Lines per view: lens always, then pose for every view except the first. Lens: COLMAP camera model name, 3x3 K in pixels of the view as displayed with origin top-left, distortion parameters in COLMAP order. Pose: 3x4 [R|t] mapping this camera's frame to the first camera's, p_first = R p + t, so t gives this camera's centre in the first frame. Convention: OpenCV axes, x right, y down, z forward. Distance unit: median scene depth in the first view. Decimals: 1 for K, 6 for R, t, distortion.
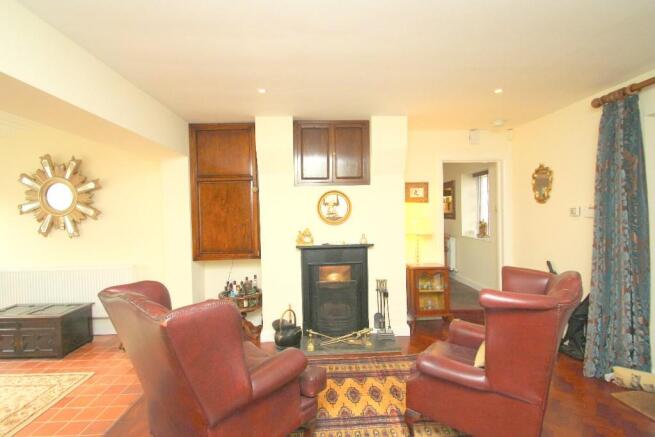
lens RADIAL K [[312.3, 0, 327.9], [0, 312.3, 216.6], [0, 0, 1]] dist [0.000997, -0.000951]
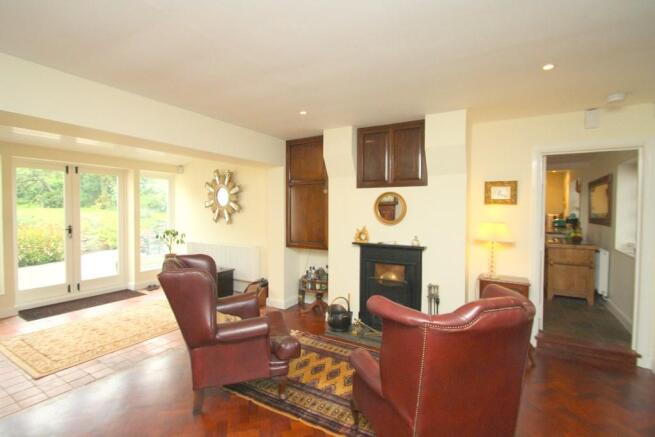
lens RADIAL K [[312.3, 0, 331.0], [0, 312.3, 218.2], [0, 0, 1]] dist [0.000997, -0.000951]
pose [[0.831253, 0.041702, -0.554328, 0.428673], [-0.032341, 0.999121, 0.026665, -0.017833], [0.554953, -0.004238, 0.831871, 0.029223]]
